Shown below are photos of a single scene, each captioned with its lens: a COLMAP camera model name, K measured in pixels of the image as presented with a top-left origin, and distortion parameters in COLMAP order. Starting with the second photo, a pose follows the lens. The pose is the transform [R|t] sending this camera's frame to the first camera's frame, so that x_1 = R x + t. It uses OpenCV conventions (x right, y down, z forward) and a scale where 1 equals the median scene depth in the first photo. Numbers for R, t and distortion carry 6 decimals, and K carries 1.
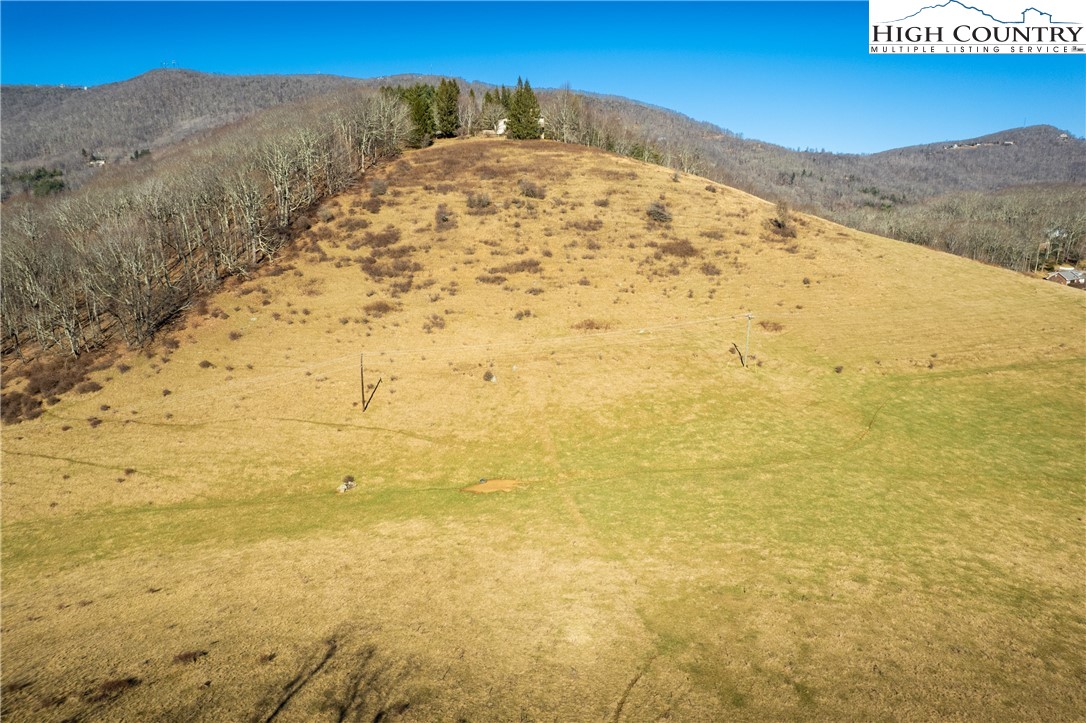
lens RADIAL K [[695.6, 0, 538.2], [0, 695.6, 362.6], [0, 0, 1]] dist [-0.077566, 0.068607]
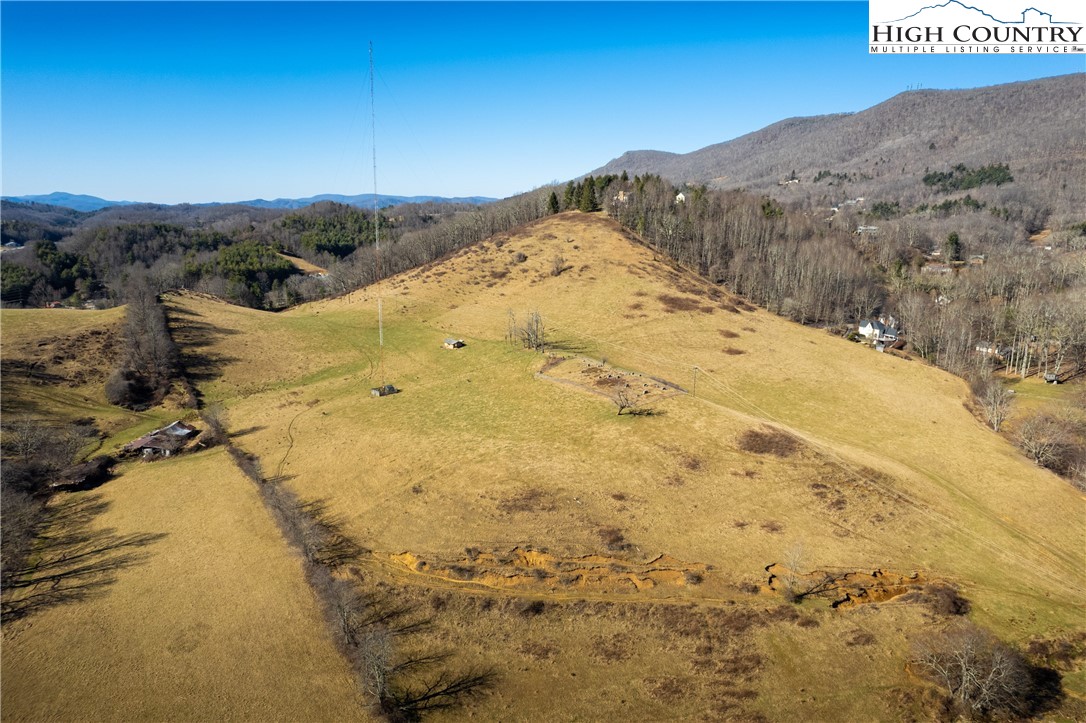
lens RADIAL K [[695.6, 0, 538.2], [0, 695.6, 362.6], [0, 0, 1]] dist [-0.077566, 0.068607]
pose [[0.439229, 0.214439, -0.872407, 2.604791], [-0.211320, 0.968508, 0.131668, -0.249998], [0.873167, 0.126525, 0.470712, 0.110385]]
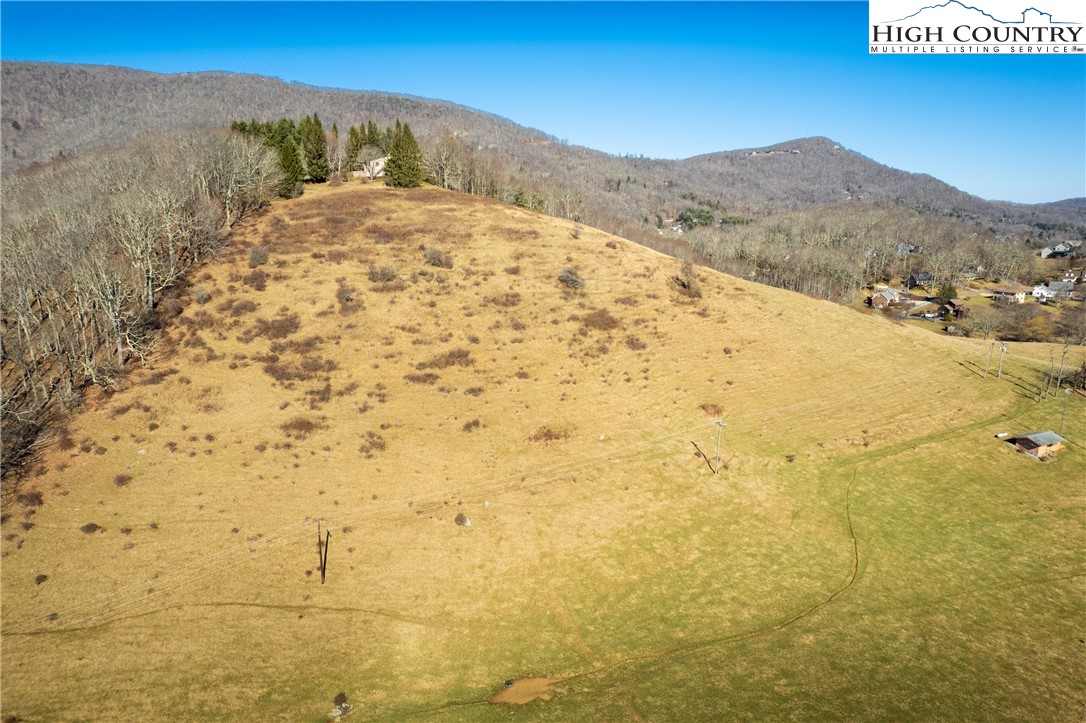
lens RADIAL K [[695.6, 0, 538.2], [0, 695.6, 362.6], [0, 0, 1]] dist [-0.077566, 0.068607]
pose [[0.969269, -0.056916, 0.239328, -0.134819], [0.056333, 0.998369, 0.009280, -0.139464], [-0.239465, 0.004488, 0.970895, 0.093529]]
